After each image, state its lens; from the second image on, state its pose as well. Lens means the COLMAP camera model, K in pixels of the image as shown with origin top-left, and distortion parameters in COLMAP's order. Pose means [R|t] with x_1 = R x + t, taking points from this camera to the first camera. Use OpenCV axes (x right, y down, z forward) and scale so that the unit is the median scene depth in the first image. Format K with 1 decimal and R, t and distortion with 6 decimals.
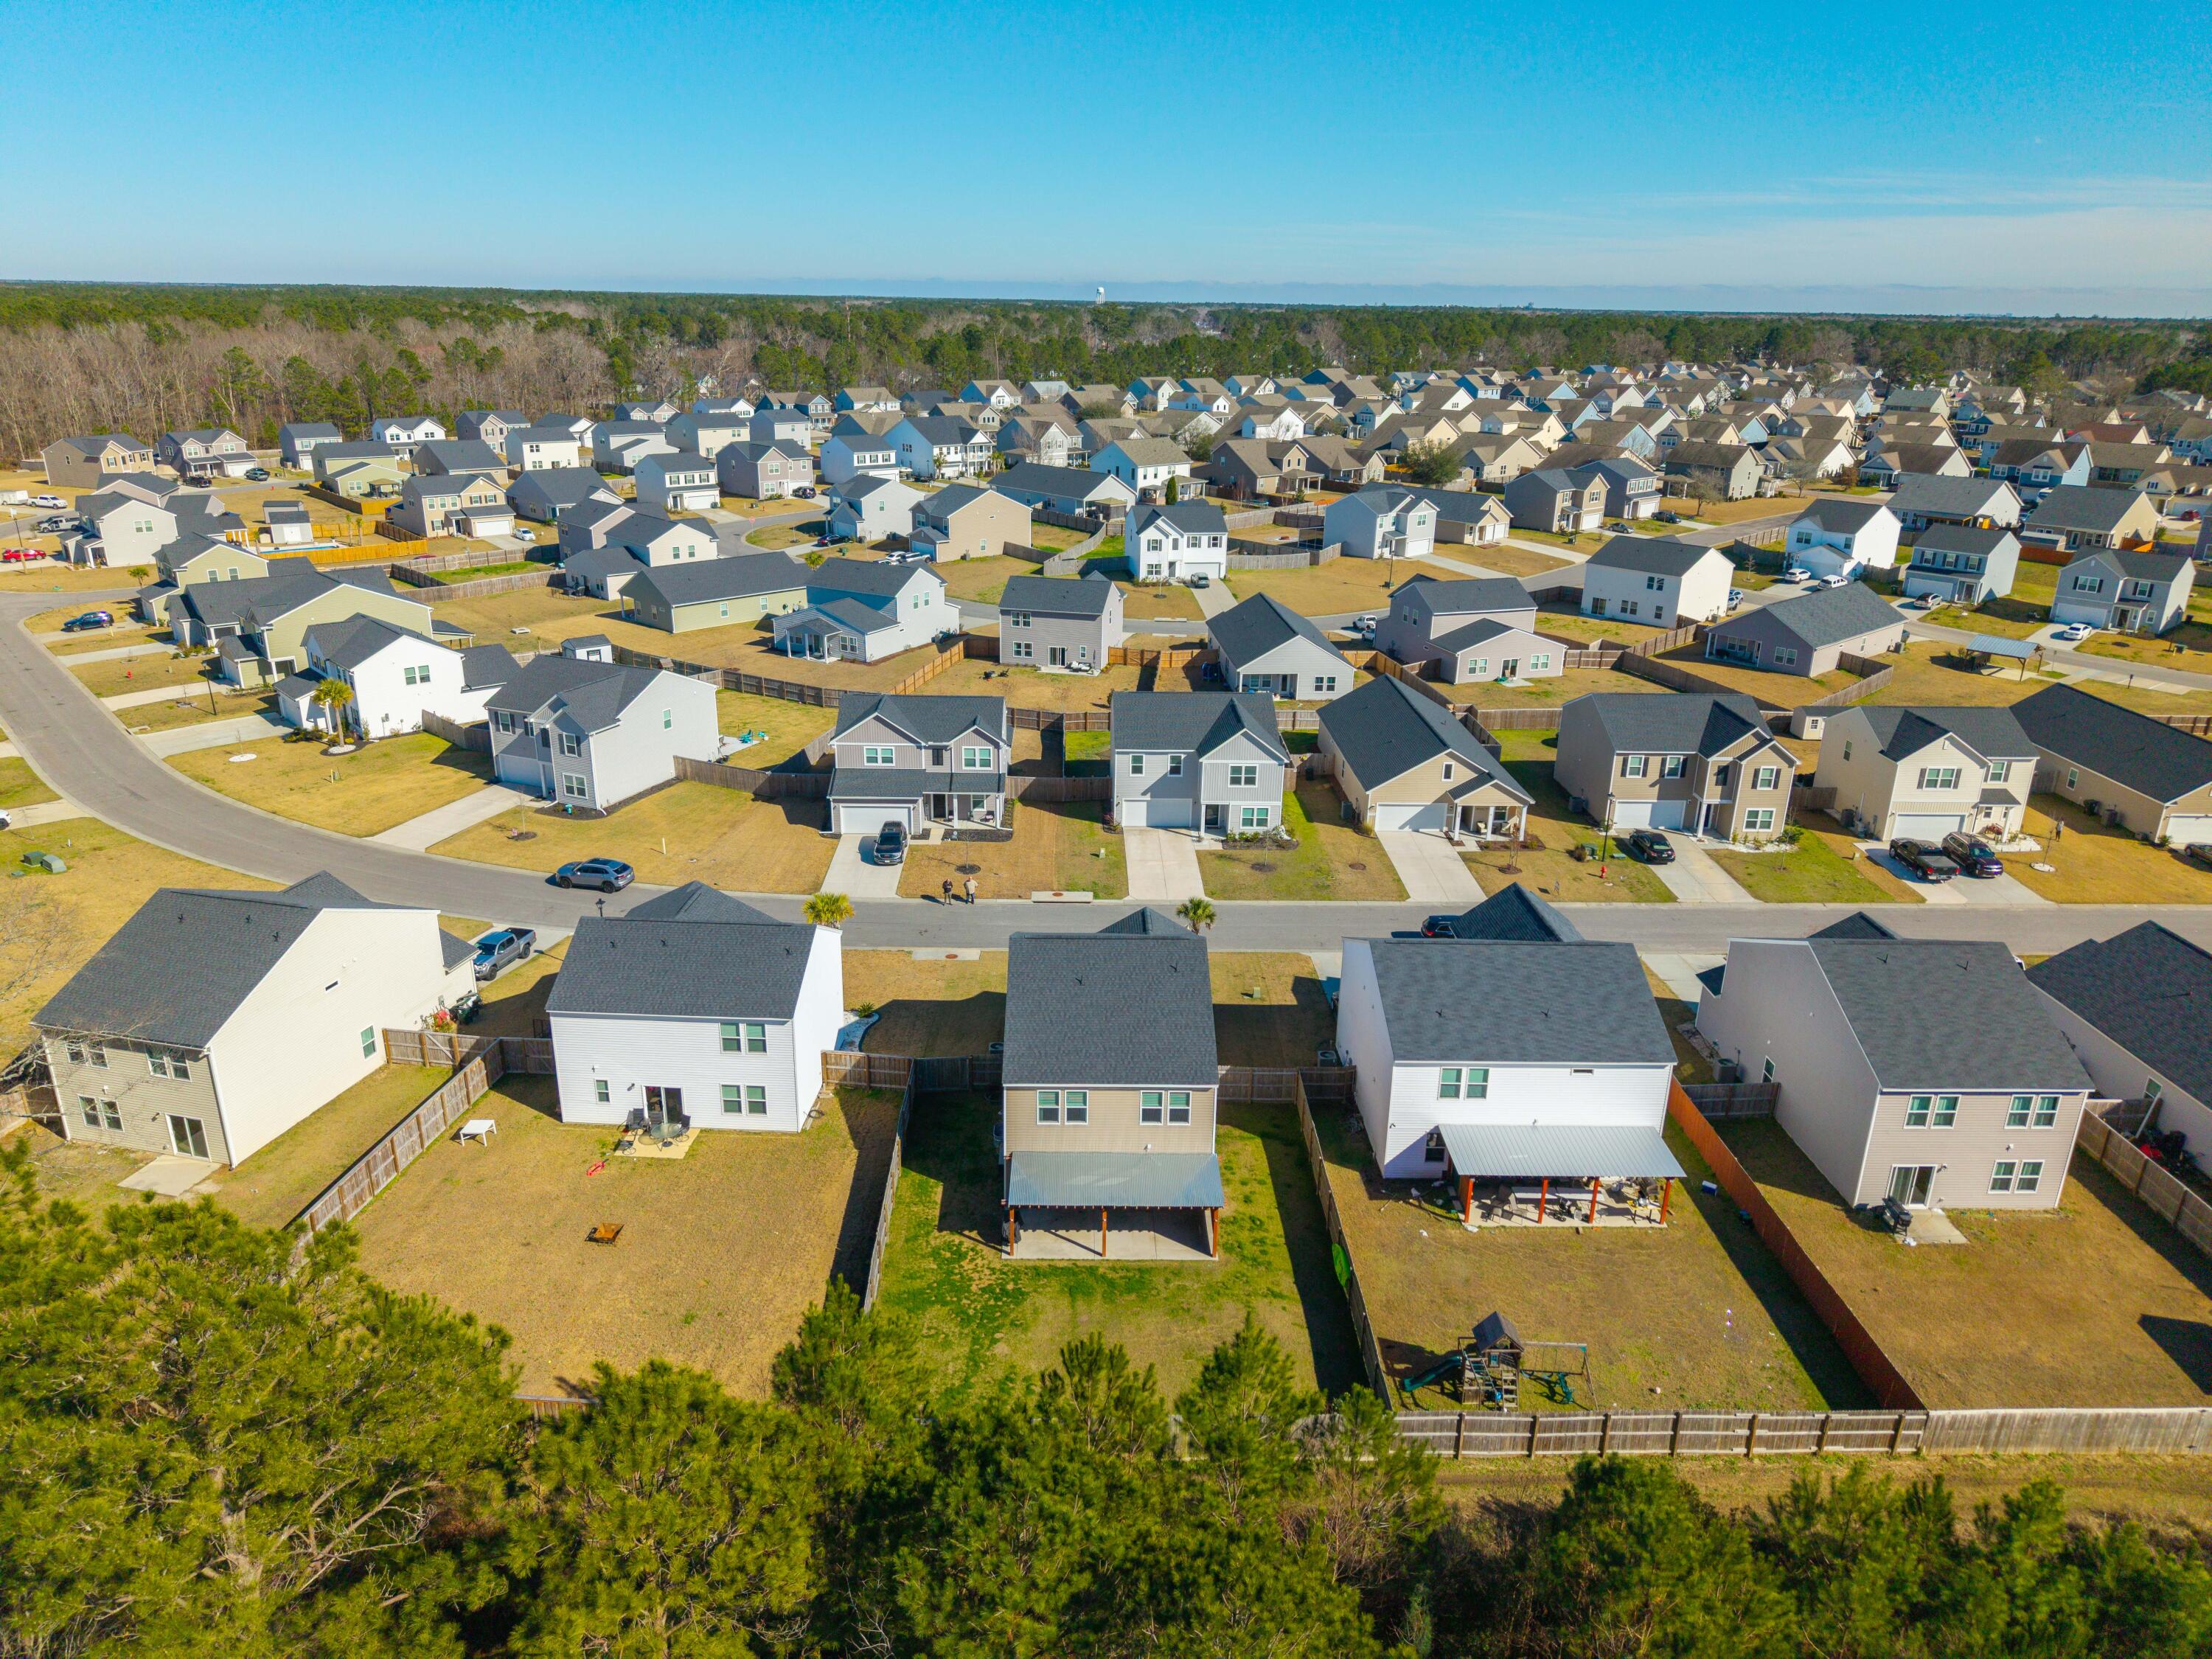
lens RADIAL K [[1475.4, 0, 1110.0], [0, 1475.4, 847.8], [0, 0, 1]] dist [0.044412, -0.056068]
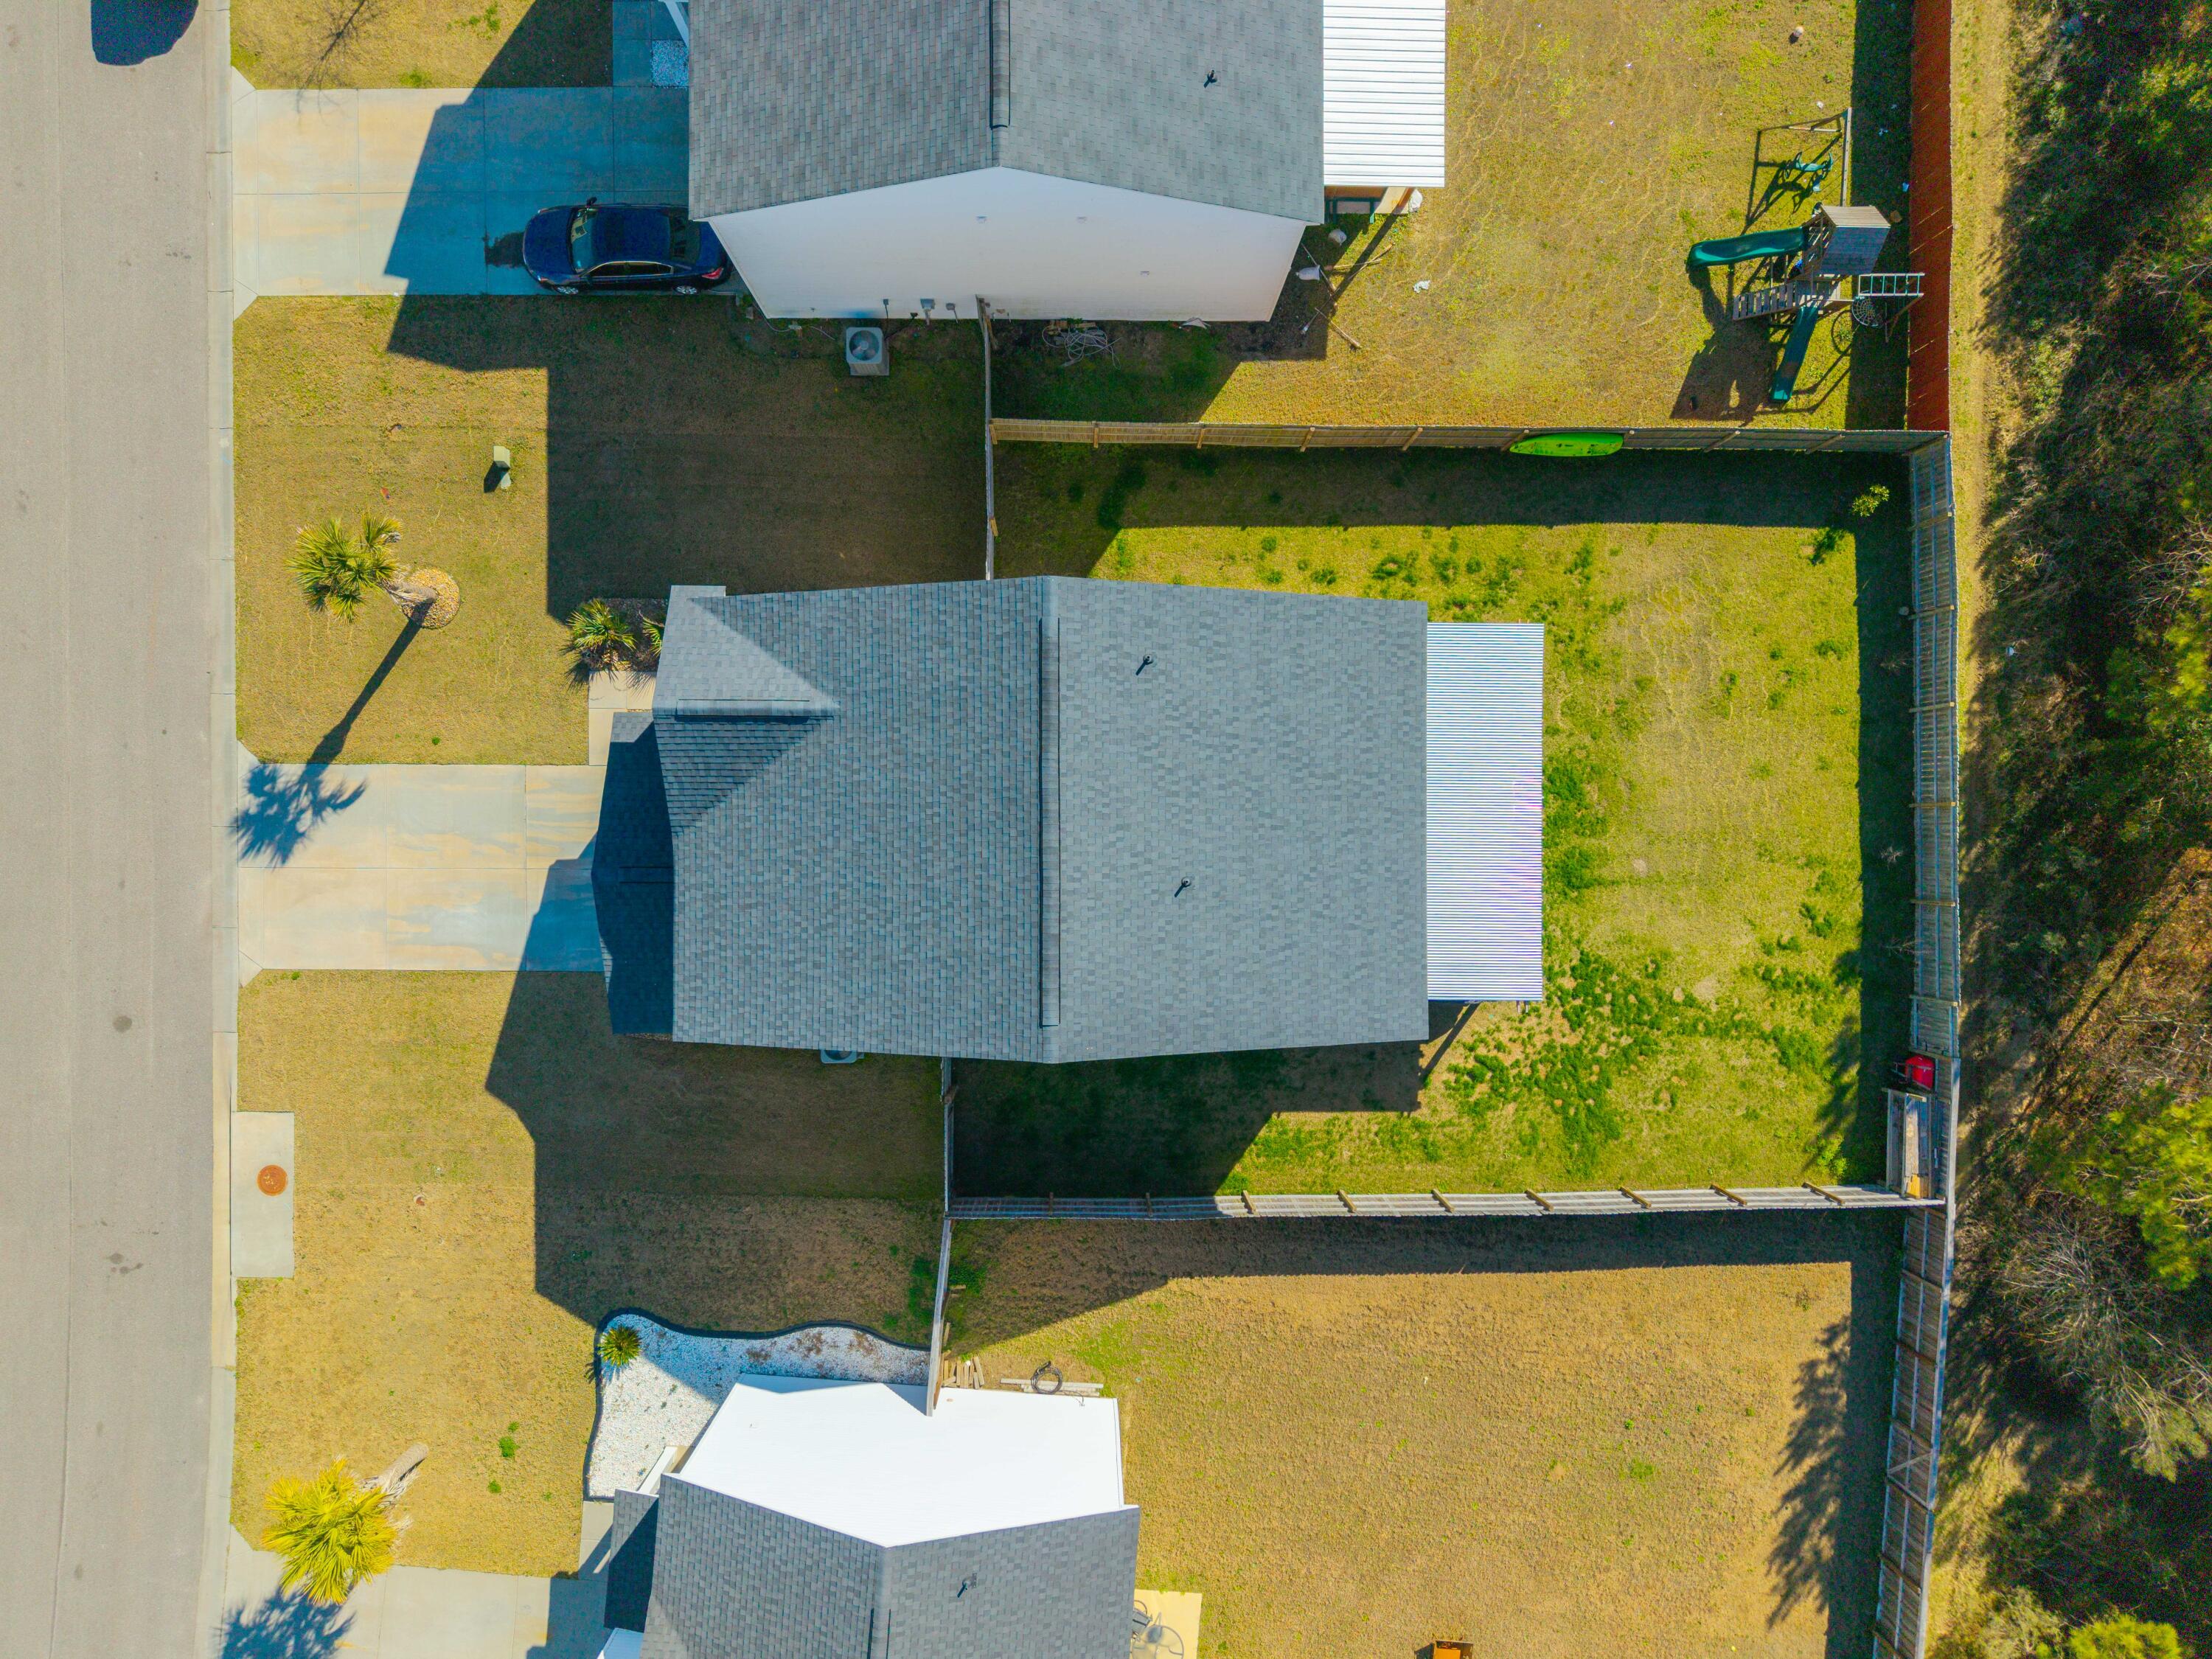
lens RADIAL K [[1475.4, 0, 1106.1], [0, 1475.4, 826.0], [0, 0, 1]] dist [0.044412, -0.056068]
pose [[0.024091, -0.999511, -0.019913, 0.003659], [0.327279, -0.010936, 0.944865, -0.193740], [-0.944621, -0.029280, 0.326855, 0.526398]]
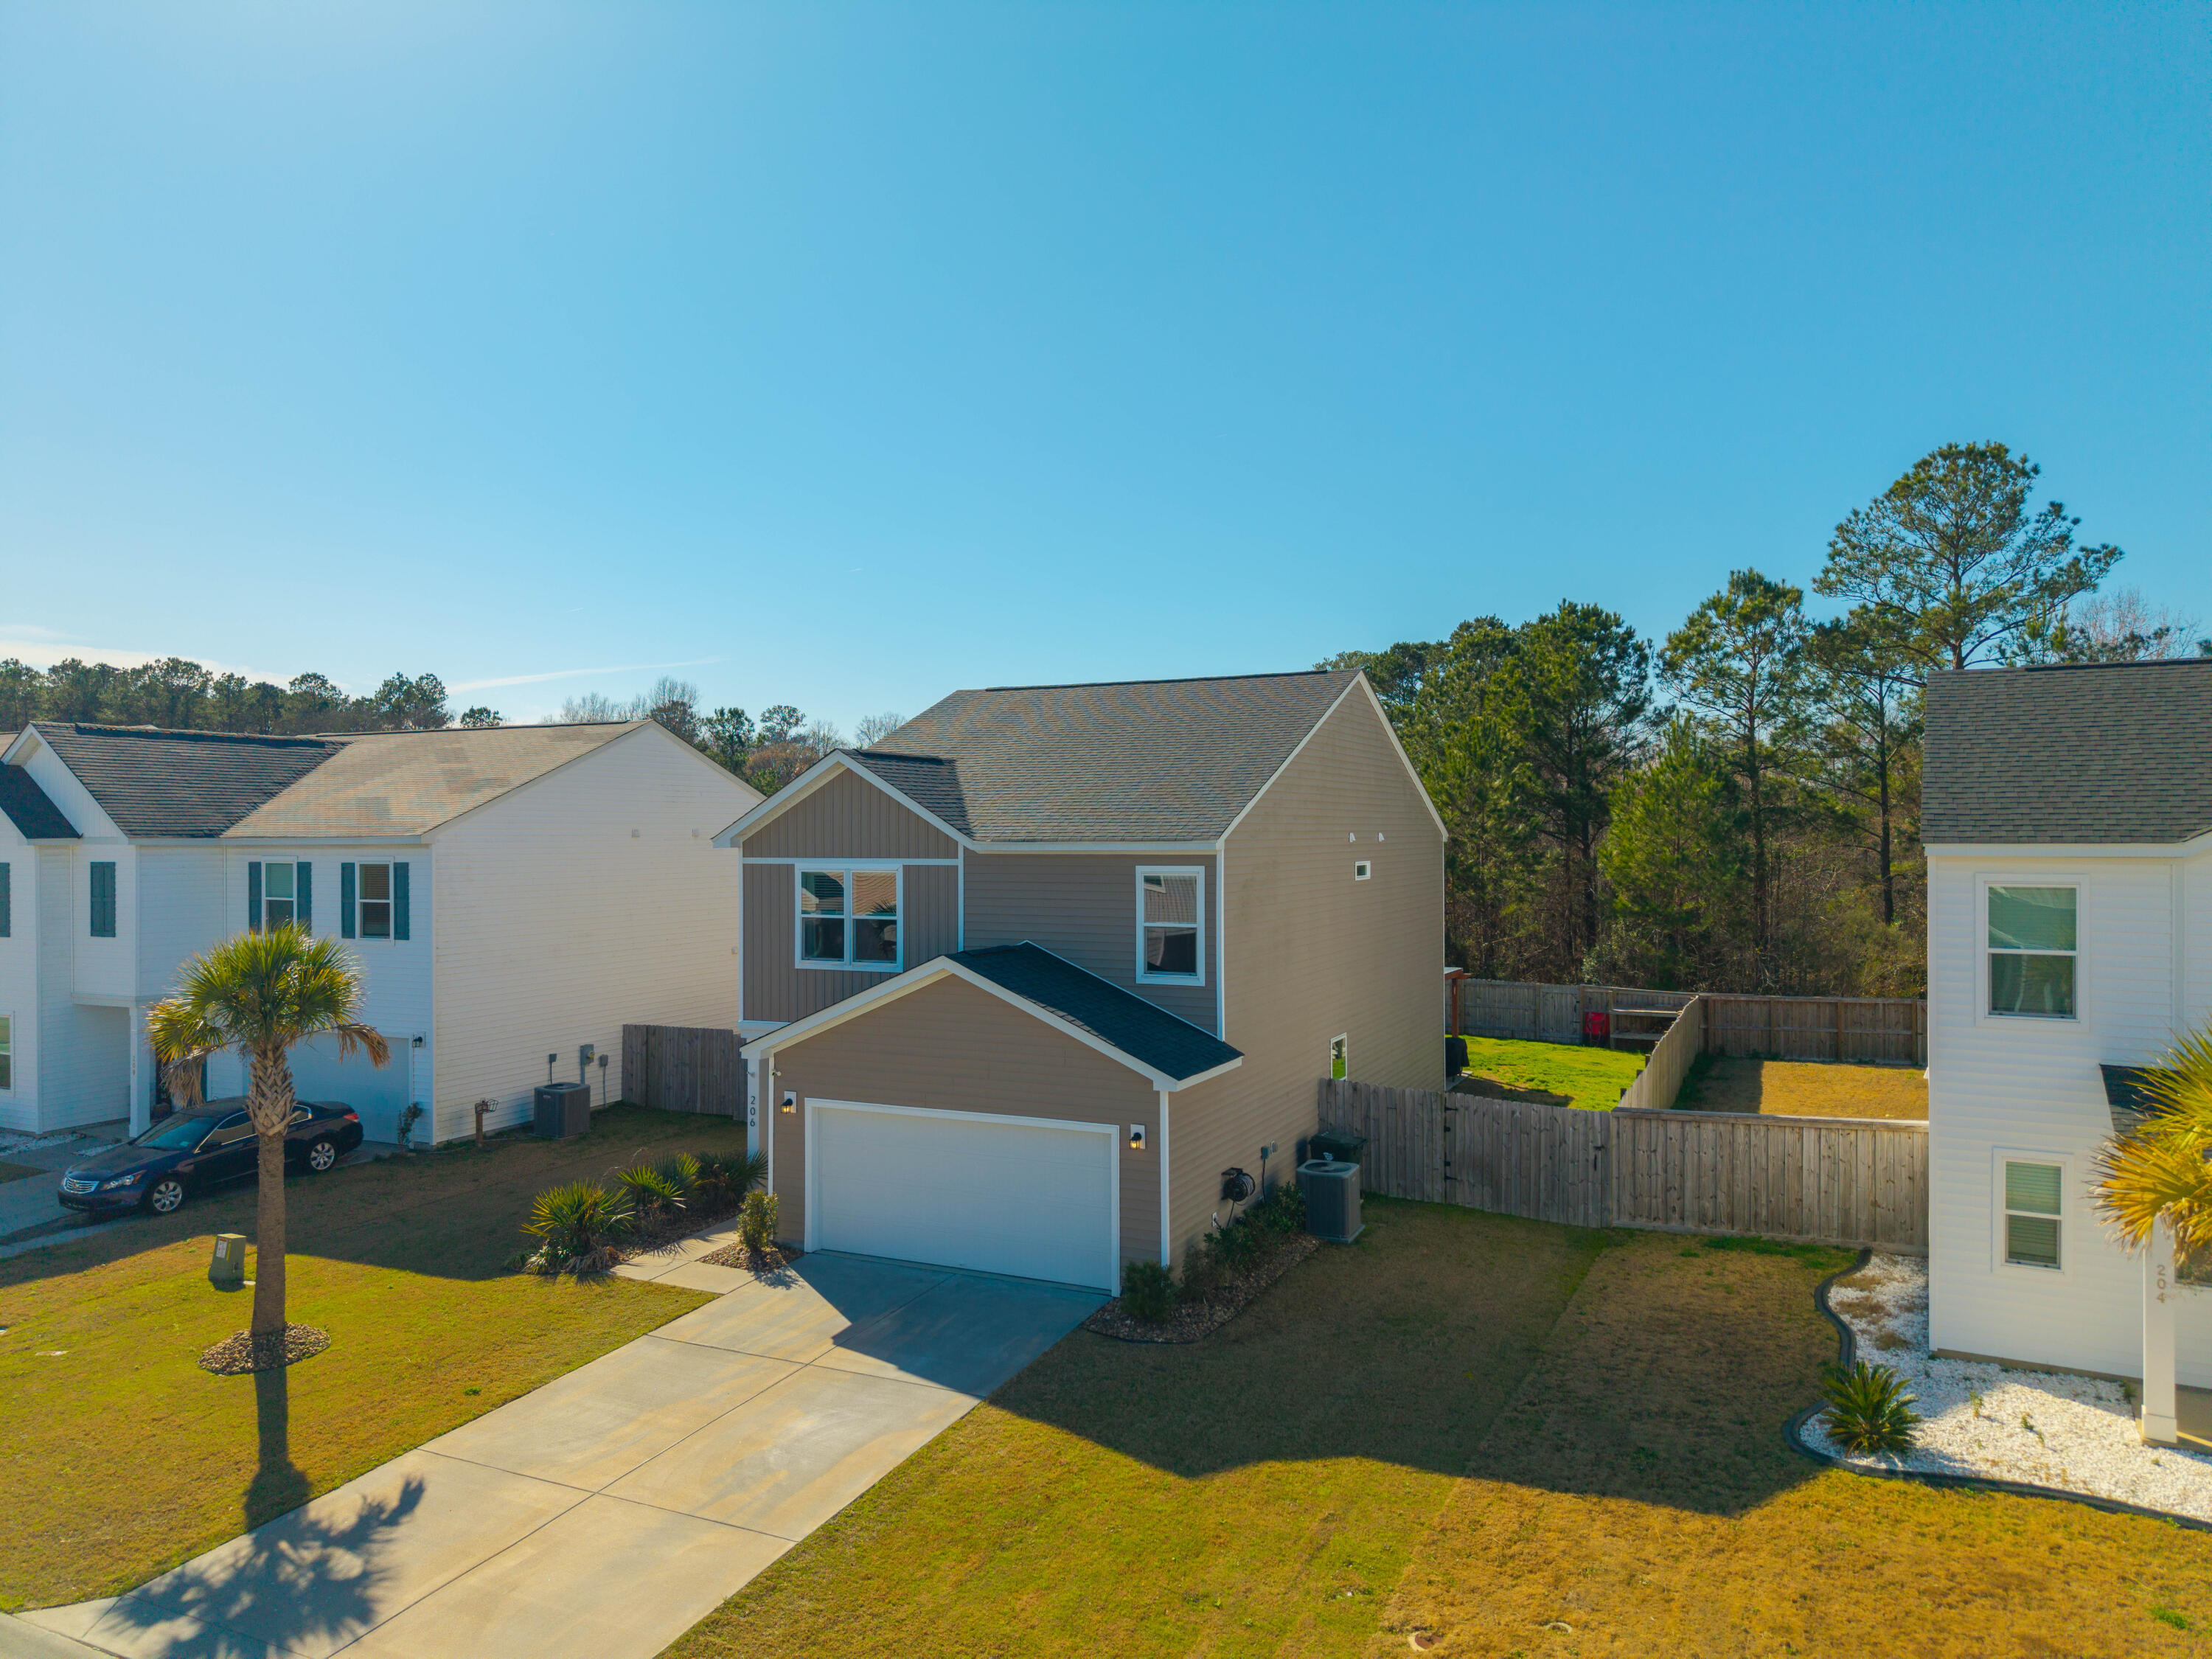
lens RADIAL K [[1475.4, 0, 1098.9], [0, 1475.4, 831.6], [0, 0, 1]] dist [0.044412, -0.056068]
pose [[-0.893204, -0.016028, 0.449366, -0.119370], [0.139862, 0.939888, 0.311527, -0.022764], [-0.427347, 0.341107, -0.837270, 0.866182]]
